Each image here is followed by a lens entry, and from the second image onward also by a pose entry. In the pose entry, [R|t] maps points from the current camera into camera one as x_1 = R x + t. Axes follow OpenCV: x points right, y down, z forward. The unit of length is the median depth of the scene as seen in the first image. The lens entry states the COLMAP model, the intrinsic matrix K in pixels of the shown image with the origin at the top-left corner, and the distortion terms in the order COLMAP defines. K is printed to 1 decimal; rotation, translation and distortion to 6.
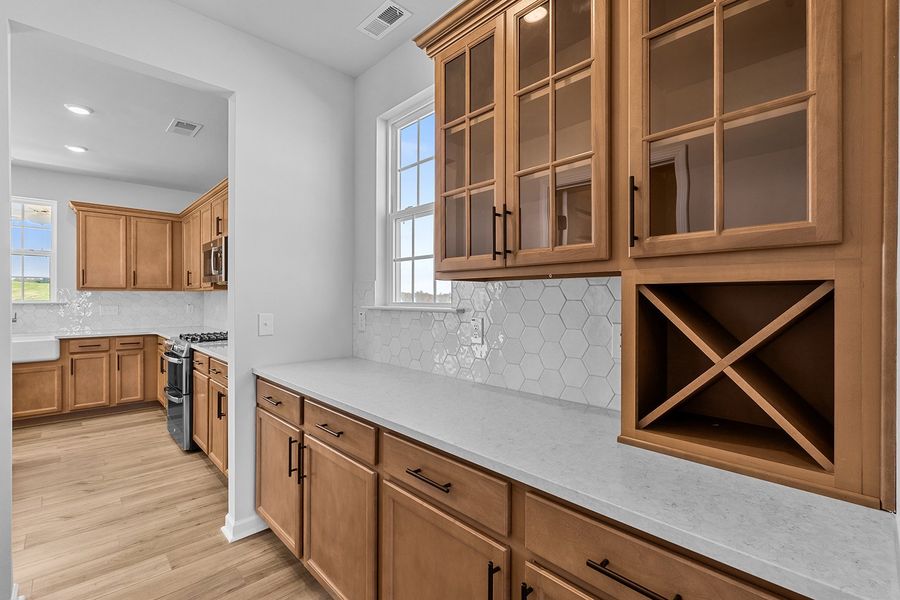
lens RADIAL K [[406.9, 0, 445.3], [0, 406.9, 297.9], [0, 0, 1]] dist [-0.003142, -0.000102]
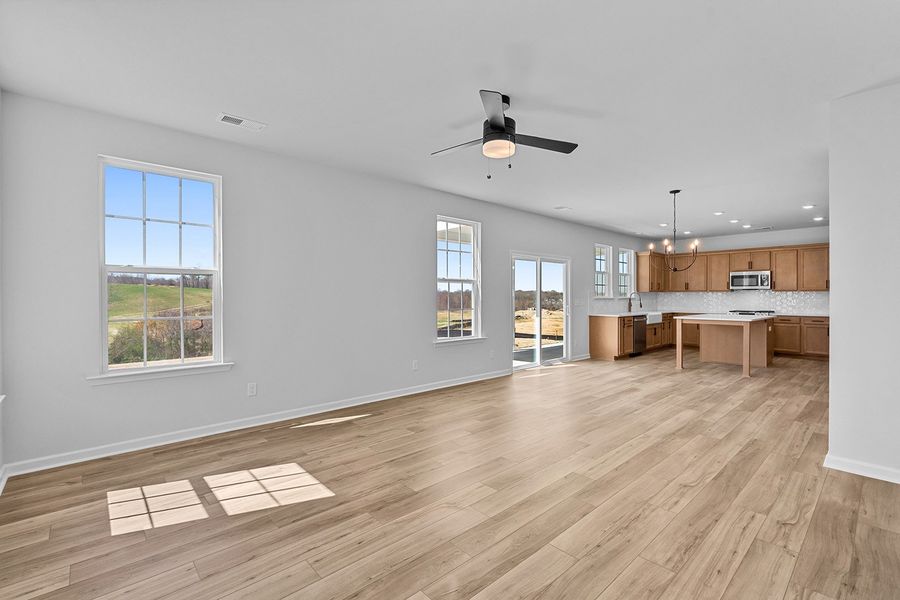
lens RADIAL K [[406.9, 0, 453.0], [0, 406.9, 296.4], [0, 0, 1]] dist [-0.003142, -0.000102]
pose [[0.999989, 0.002469, -0.003915, -1.960816], [-0.002484, 0.999990, -0.003773, 0.015688], [0.003906, 0.003783, 0.999985, -1.172646]]
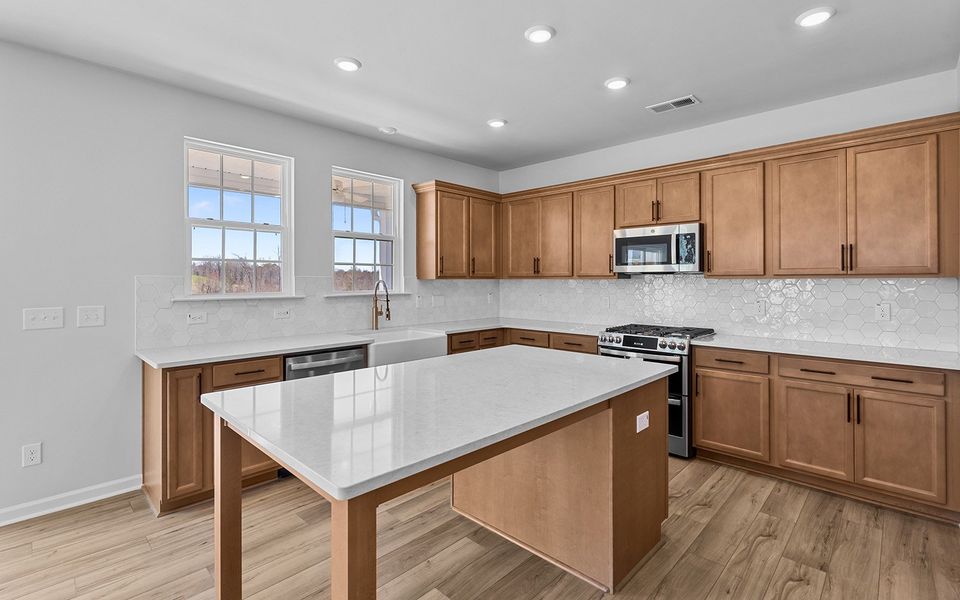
lens RADIAL K [[439.2, 0, 479.7], [0, 439.2, 278.5], [0, 0, 1]] dist [-0.005044, 0.000715]
pose [[0.998669, 0.000862, 0.051577, -0.869185], [-0.000470, 0.999971, -0.007606, -0.013256], [-0.051582, 0.007571, 0.998640, 0.029152]]
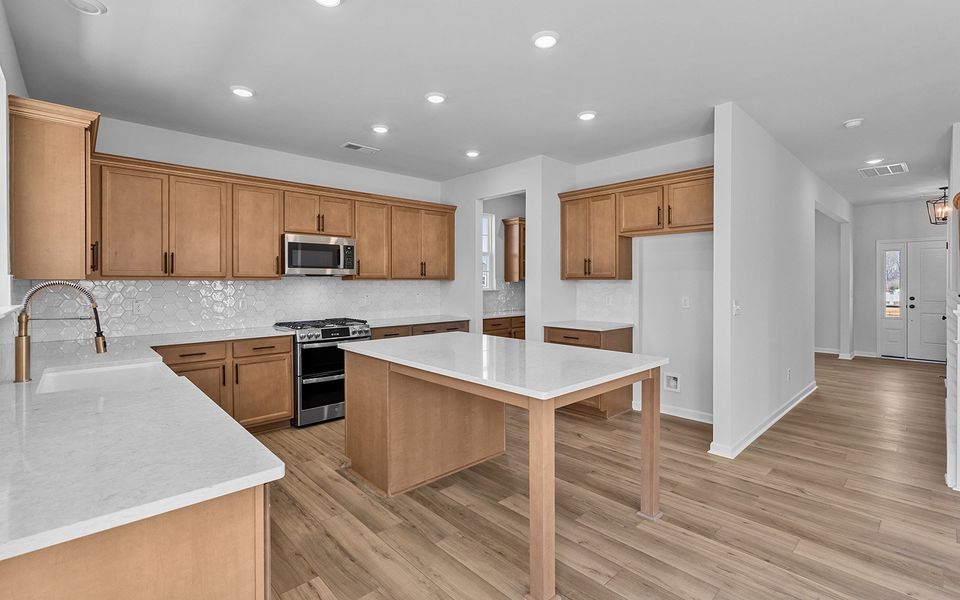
lens RADIAL K [[434.7, 0, 483.5], [0, 434.7, 285.1], [0, 0, 1]] dist [-0.005730, -0.000247]
pose [[0.000968, -0.007538, 0.999971, -1.487796], [0.004989, 0.999959, 0.007533, -0.013745], [-0.999987, 0.004982, 0.001005, 0.486596]]
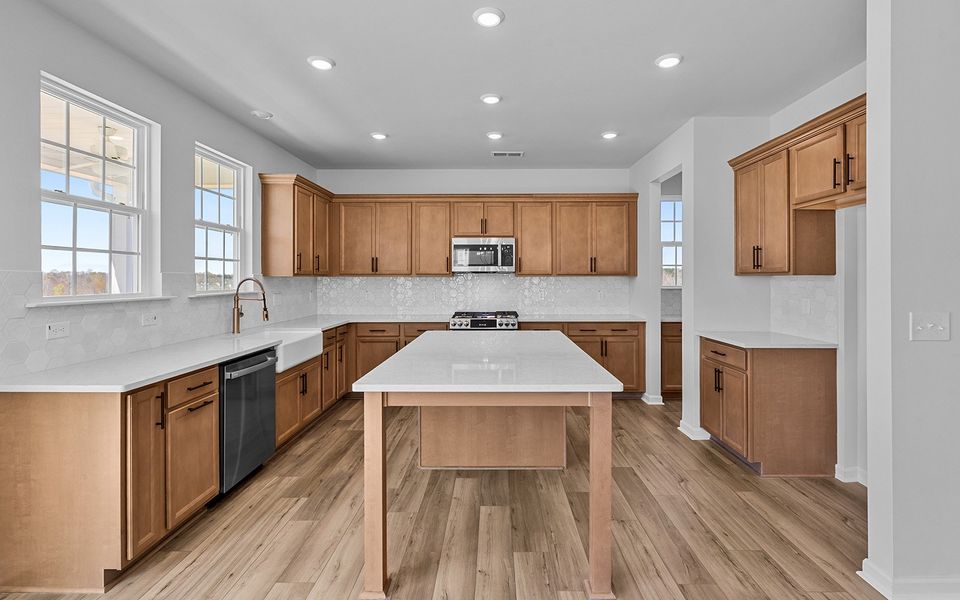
lens RADIAL K [[439.2, 0, 490.3], [0, 439.2, 276.9], [0, 0, 1]] dist [-0.005044, 0.000715]
pose [[0.691259, 0.002499, 0.722603, -1.305915], [0.002910, 0.999976, -0.006241, -0.011237], [-0.722602, 0.006417, 0.691235, 0.052761]]
